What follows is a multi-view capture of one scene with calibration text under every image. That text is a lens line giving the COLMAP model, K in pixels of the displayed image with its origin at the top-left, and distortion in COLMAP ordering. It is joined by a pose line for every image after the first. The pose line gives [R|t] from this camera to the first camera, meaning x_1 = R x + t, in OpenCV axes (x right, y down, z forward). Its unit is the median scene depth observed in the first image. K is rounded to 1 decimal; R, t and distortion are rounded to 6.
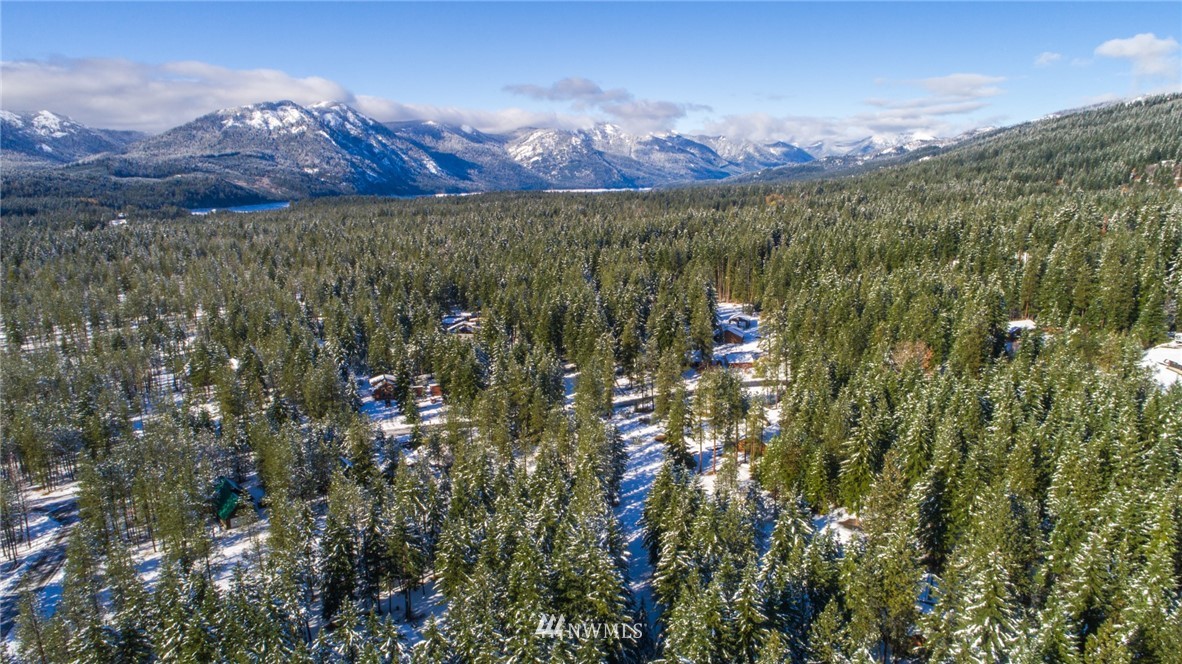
lens RADIAL K [[780.6, 0, 589.2], [0, 780.6, 328.0], [0, 0, 1]] dist [-0.013524, 0.006134]
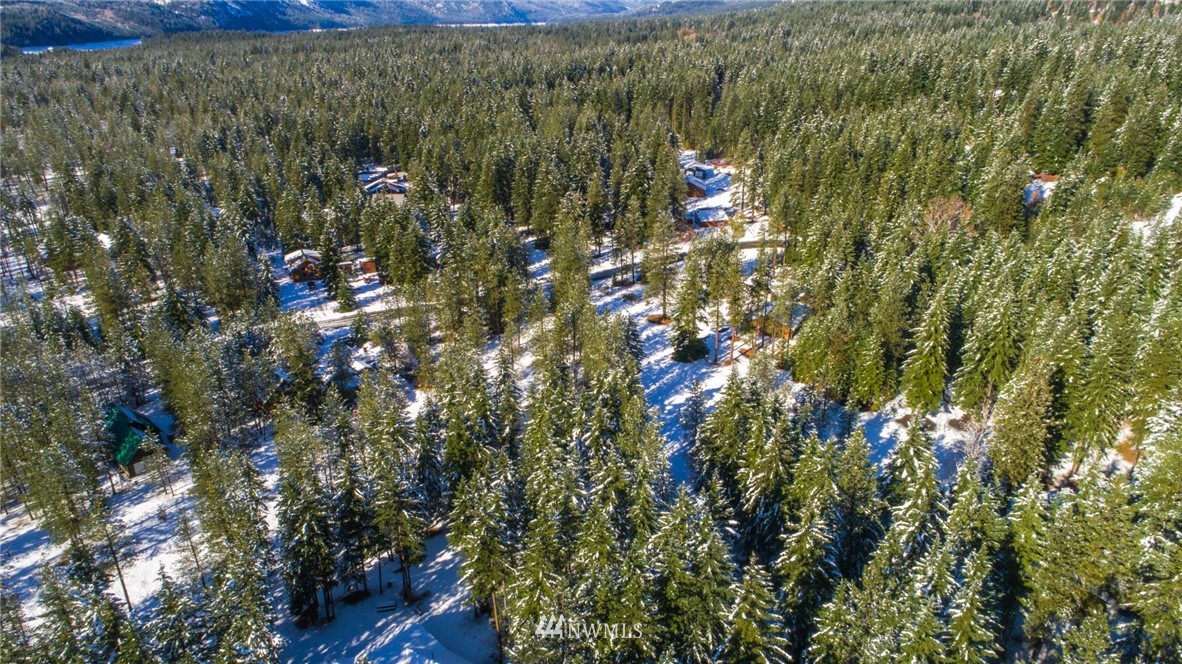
lens RADIAL K [[780.6, 0, 589.2], [0, 780.6, 328.0], [0, 0, 1]] dist [-0.013524, 0.006134]
pose [[0.991060, -0.046403, 0.125086, -0.064489], [0.021226, 0.980465, 0.195544, -0.012557], [-0.131716, -0.191141, 0.972685, 0.135298]]
